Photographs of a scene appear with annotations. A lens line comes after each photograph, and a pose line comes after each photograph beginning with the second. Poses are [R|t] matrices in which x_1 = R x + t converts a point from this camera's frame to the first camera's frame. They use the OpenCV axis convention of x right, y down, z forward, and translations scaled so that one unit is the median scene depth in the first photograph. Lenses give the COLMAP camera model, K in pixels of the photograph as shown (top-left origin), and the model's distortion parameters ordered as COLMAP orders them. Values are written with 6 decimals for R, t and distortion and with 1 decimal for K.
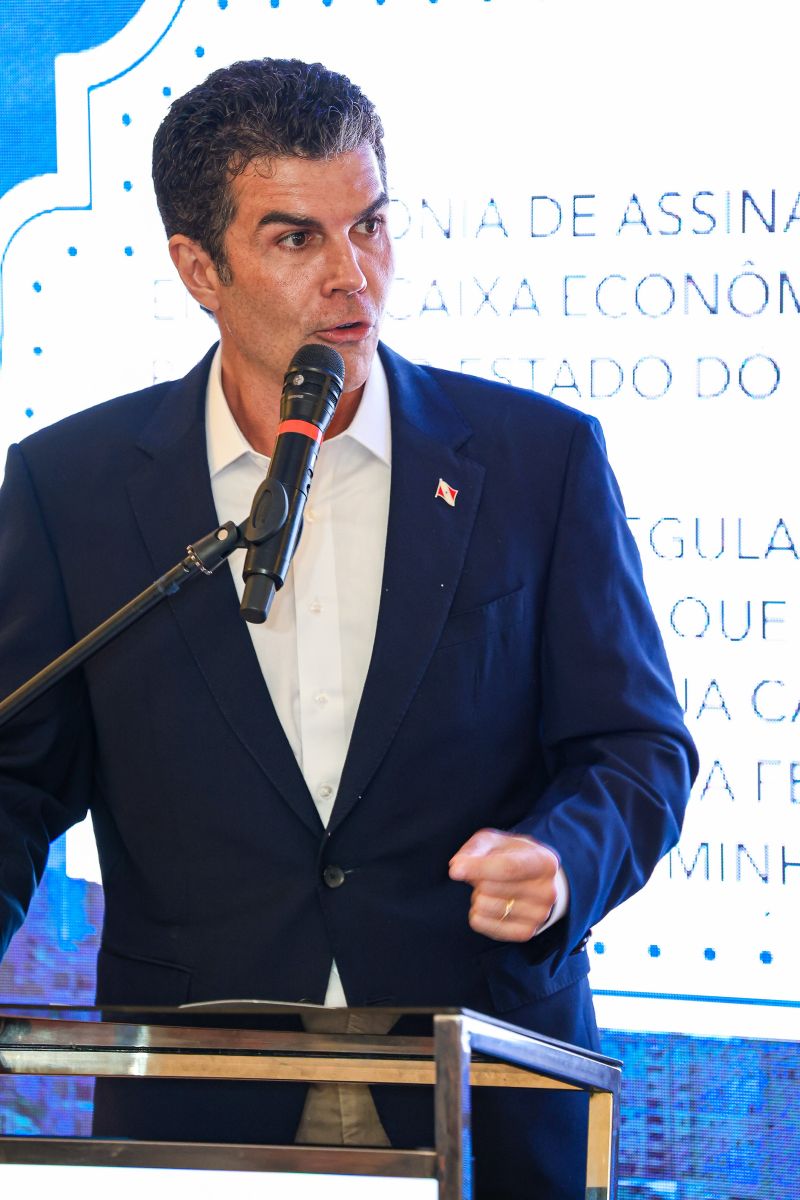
lens RADIAL K [[6319.5, 0, 403.2], [0, 6319.5, 593.7], [0, 0, 1]] dist [1.940518, 0.000000]
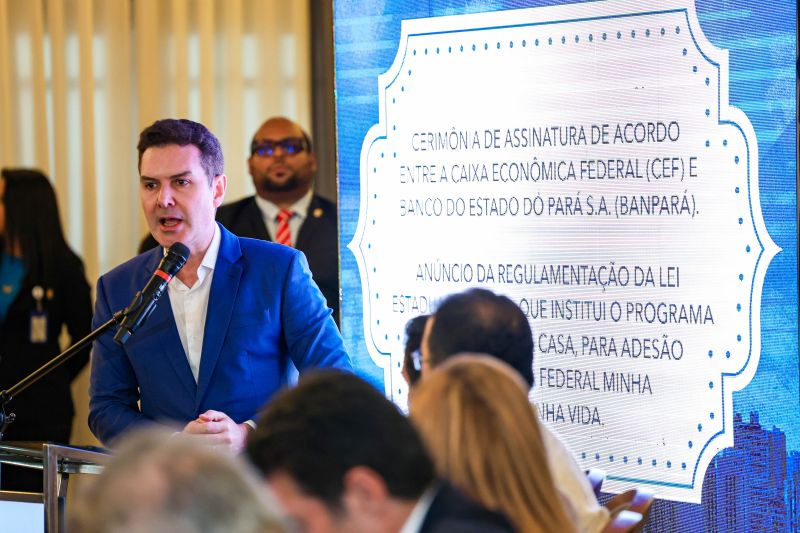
lens RADIAL K [[4213.0, 0, 394.1], [0, 4213.0, 269.3], [0, 0, 1]] dist [1.940518, 0.000000]
pose [[0.825921, 0.002540, -0.563781, 0.892636], [-0.011188, 0.999867, -0.011885, 0.008684], [0.563675, 0.016124, 0.825839, -0.326164]]
